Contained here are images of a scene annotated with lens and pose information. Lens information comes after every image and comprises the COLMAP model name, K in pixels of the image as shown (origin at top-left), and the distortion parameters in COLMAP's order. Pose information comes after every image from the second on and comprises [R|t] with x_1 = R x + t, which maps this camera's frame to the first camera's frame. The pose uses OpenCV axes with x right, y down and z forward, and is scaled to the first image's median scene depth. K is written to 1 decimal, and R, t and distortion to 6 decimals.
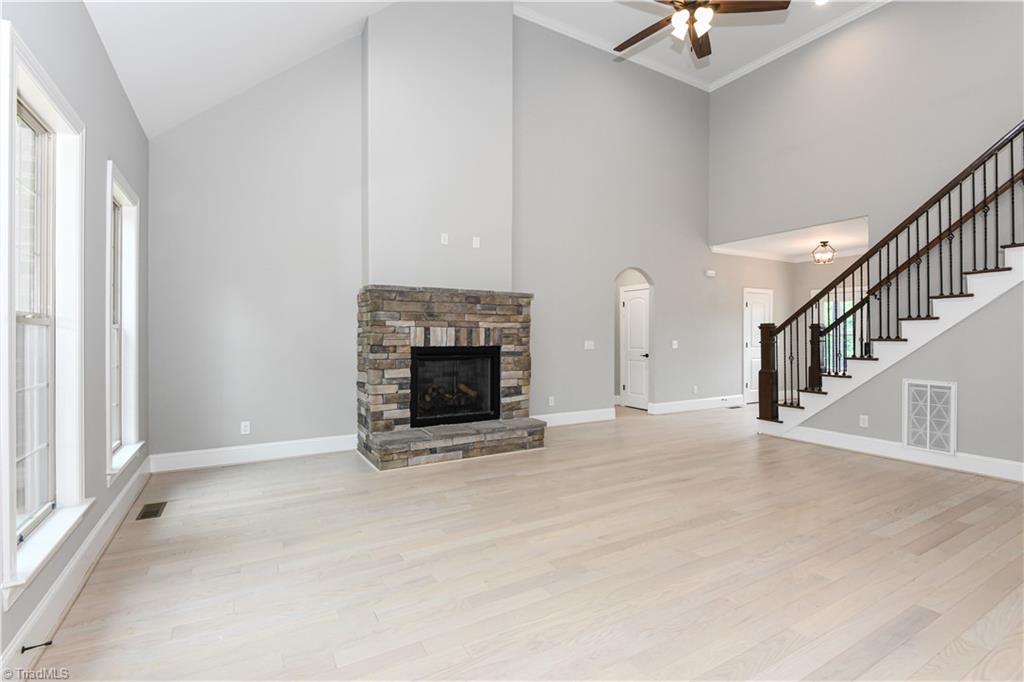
lens RADIAL K [[455.4, 0, 529.7], [0, 455.4, 330.3], [0, 0, 1]] dist [-0.048639, -0.000211]
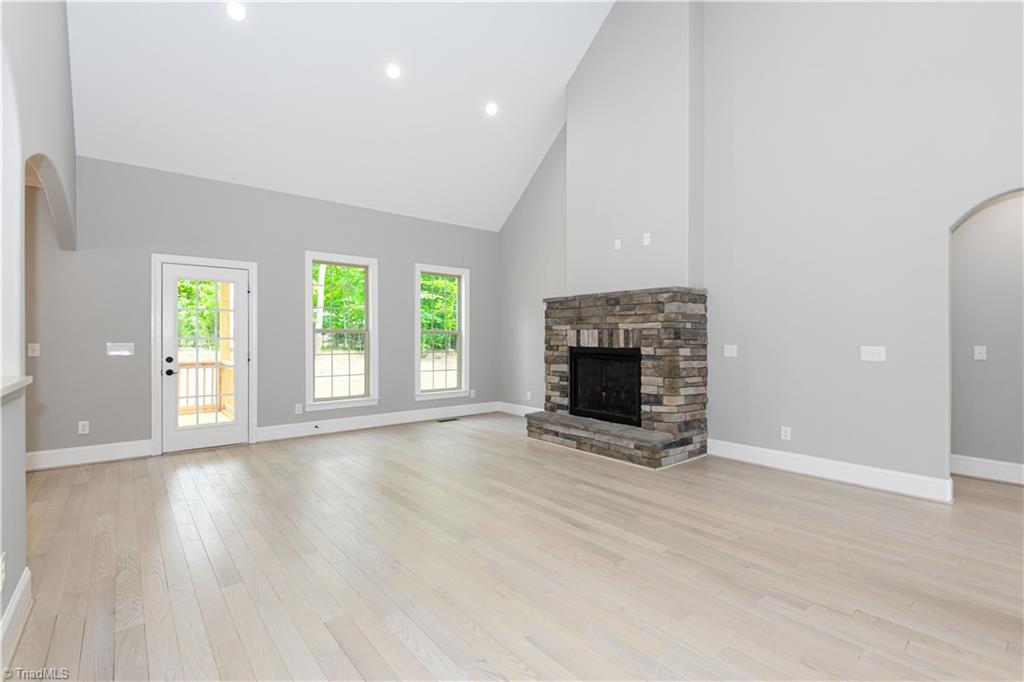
lens RADIAL K [[468.5, 0, 512.0], [0, 468.5, 341.0], [0, 0, 1]] dist [0.018651, -0.026186]
pose [[0.147431, 0.003016, -0.989068, 0.875133], [0.005855, 0.999975, 0.003922, 0.014883], [0.989055, -0.006370, 0.147410, 0.624405]]
